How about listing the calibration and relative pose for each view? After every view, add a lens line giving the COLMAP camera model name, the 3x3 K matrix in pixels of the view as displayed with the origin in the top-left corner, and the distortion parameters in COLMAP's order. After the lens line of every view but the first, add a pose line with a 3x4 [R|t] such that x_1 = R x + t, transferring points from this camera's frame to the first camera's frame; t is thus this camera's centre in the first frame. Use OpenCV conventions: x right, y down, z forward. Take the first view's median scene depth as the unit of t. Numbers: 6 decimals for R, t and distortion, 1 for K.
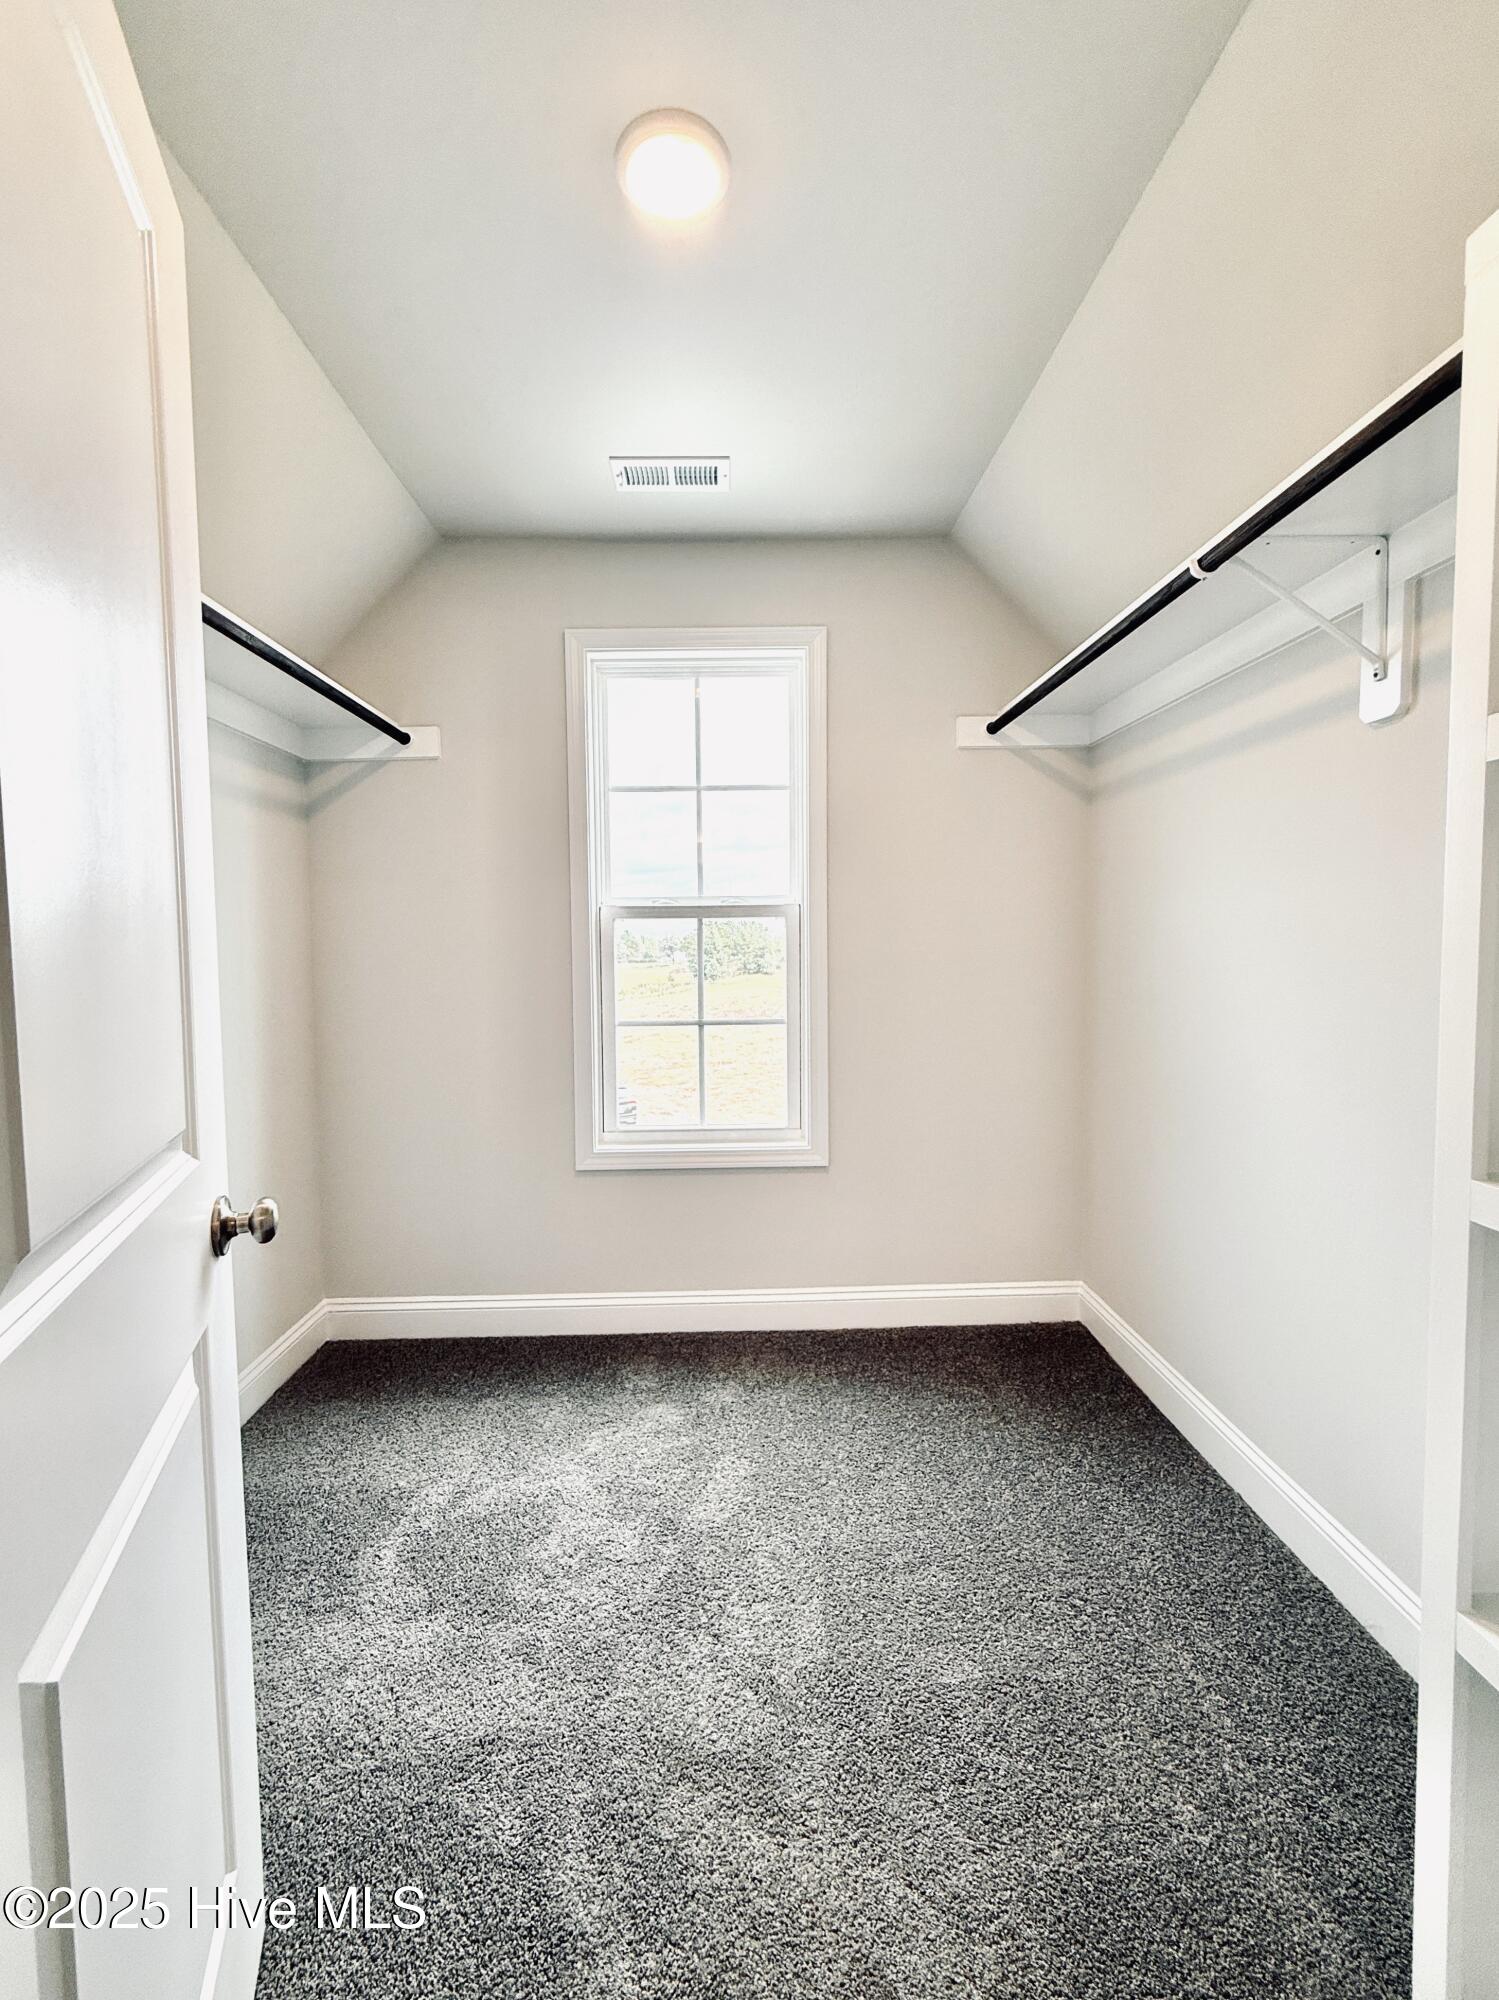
lens RADIAL K [[1010.6, 0, 577.1], [0, 1010.6, 1016.0], [0, 0, 1]] dist [-0.001479, -0.000591]
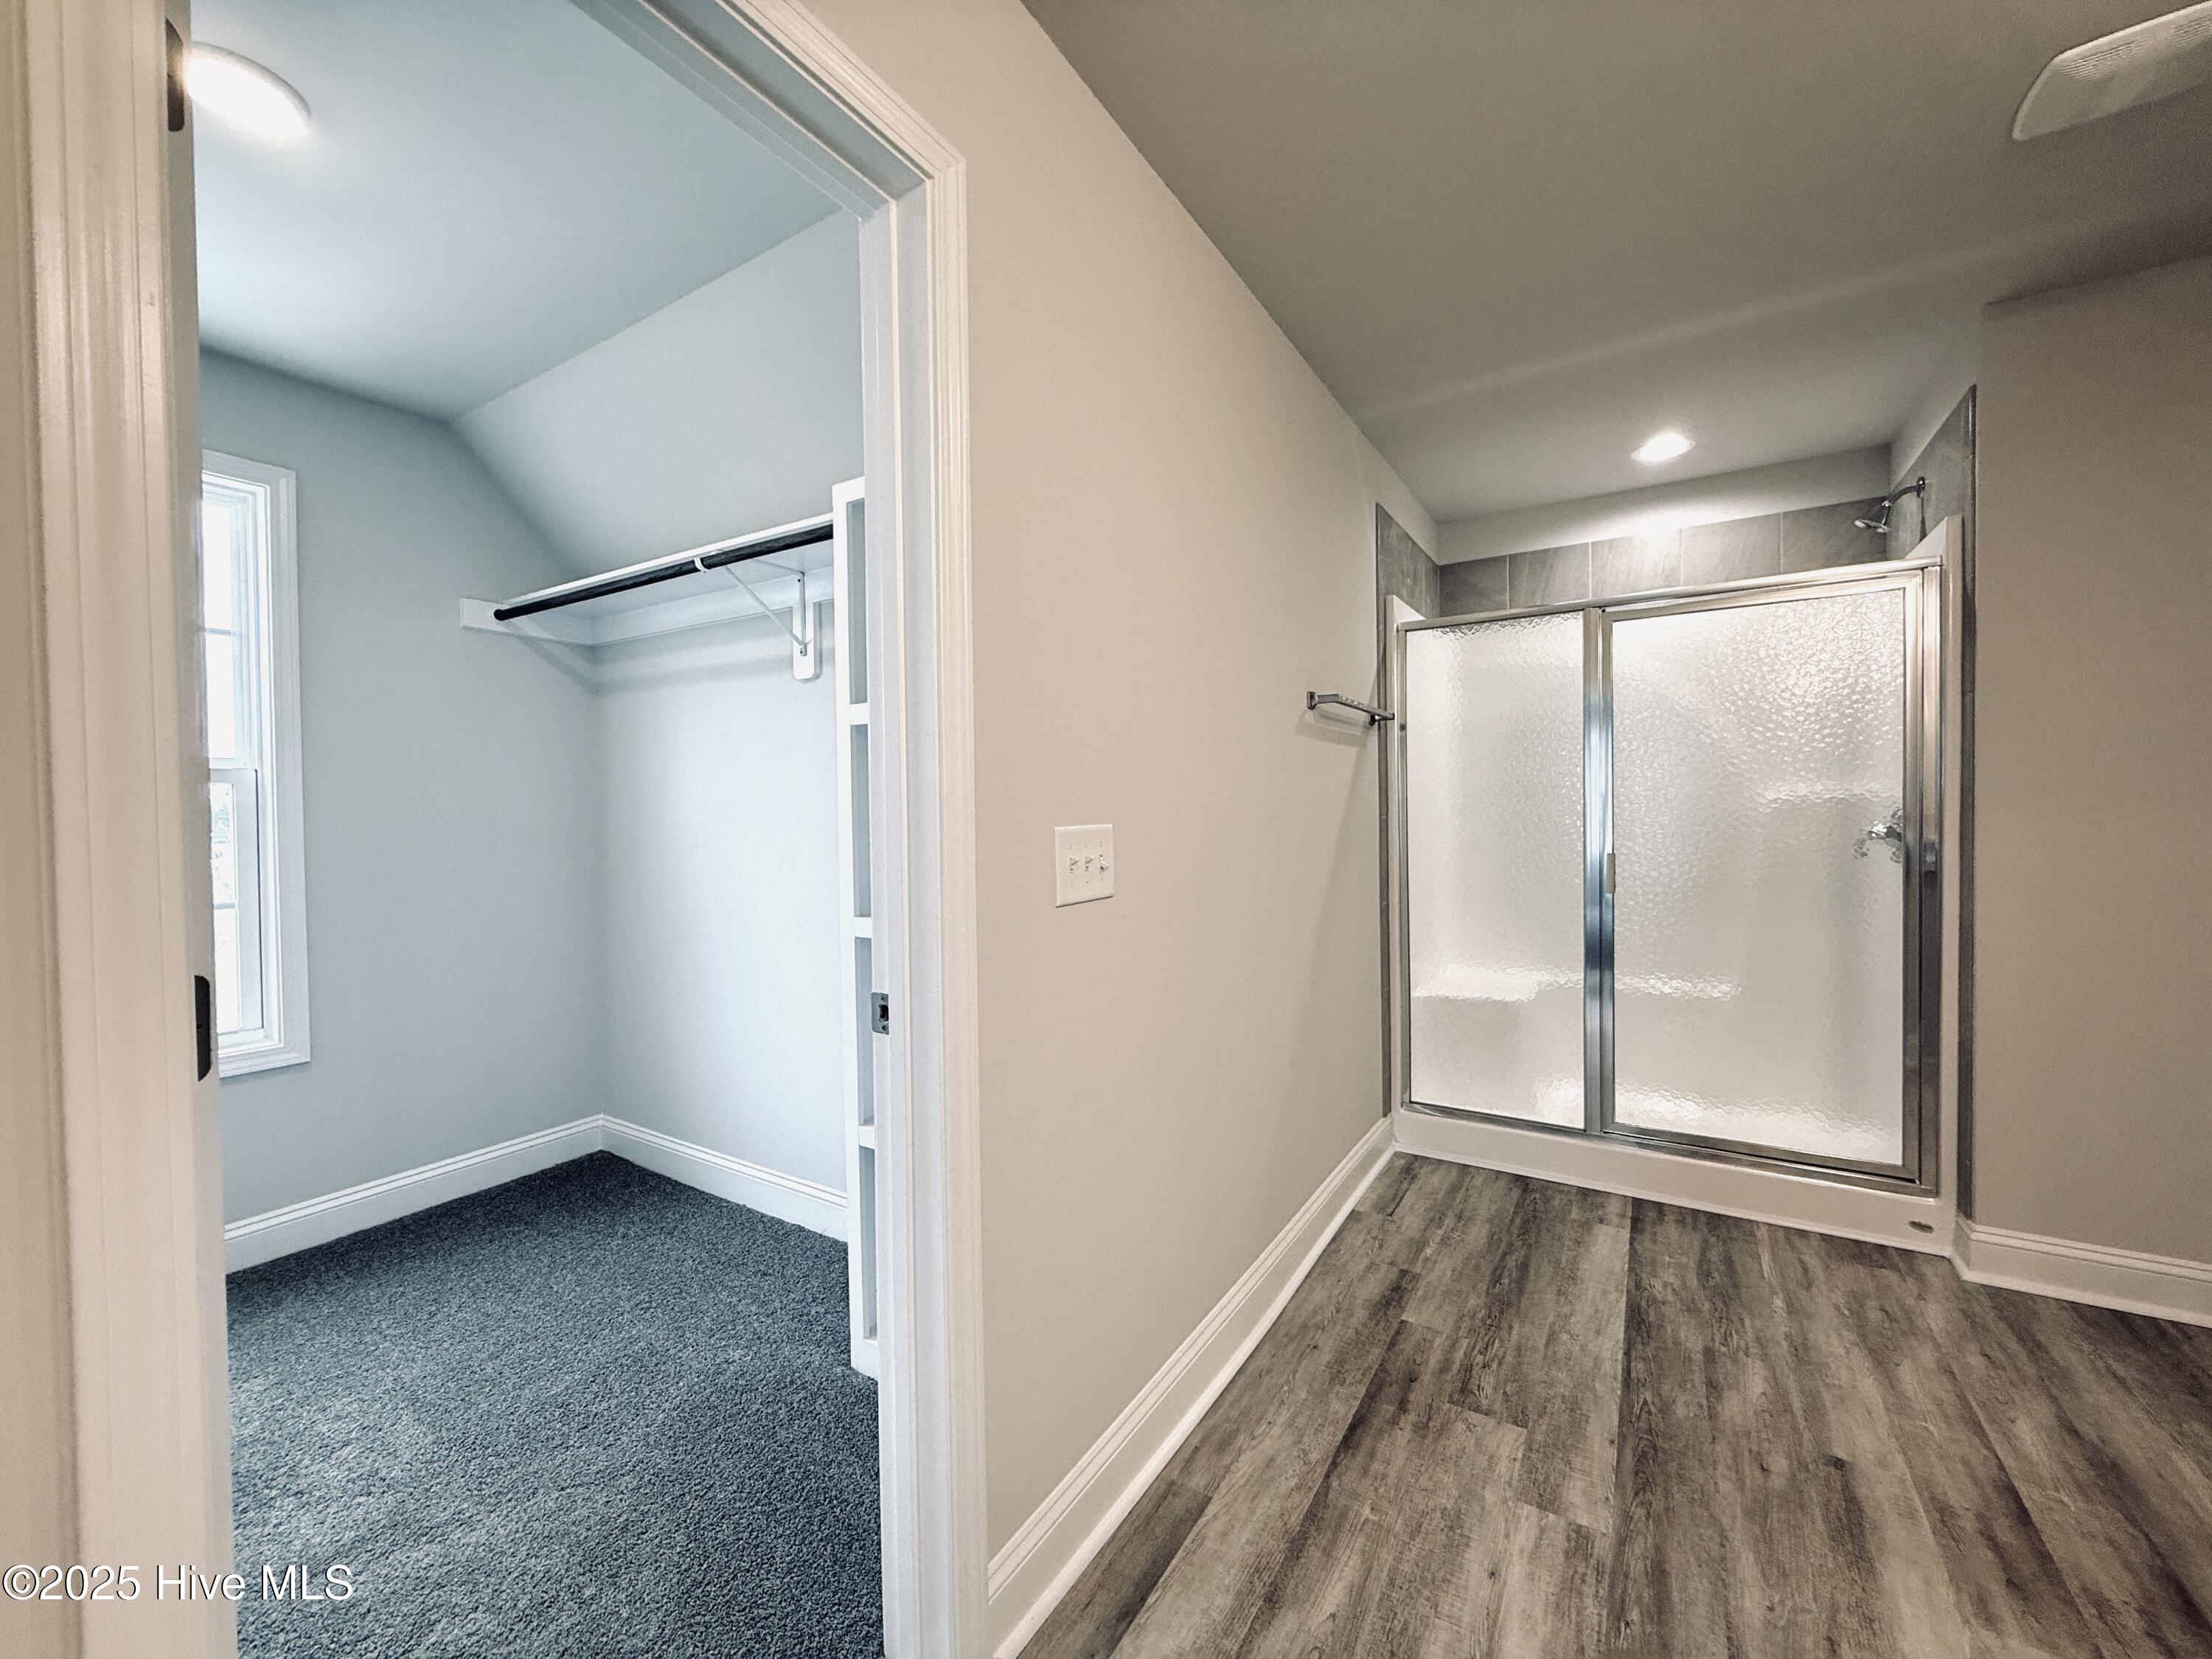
lens RADIAL K [[879.4, 0, 1097.7], [0, 879.4, 827.9], [0, 0, 1]] dist [-0.001480, -0.000136]
pose [[0.547802, -0.004668, 0.836595, -0.148503], [0.054469, 0.998062, -0.030097, 0.022392], [-0.834833, 0.062056, 0.546995, -0.176157]]
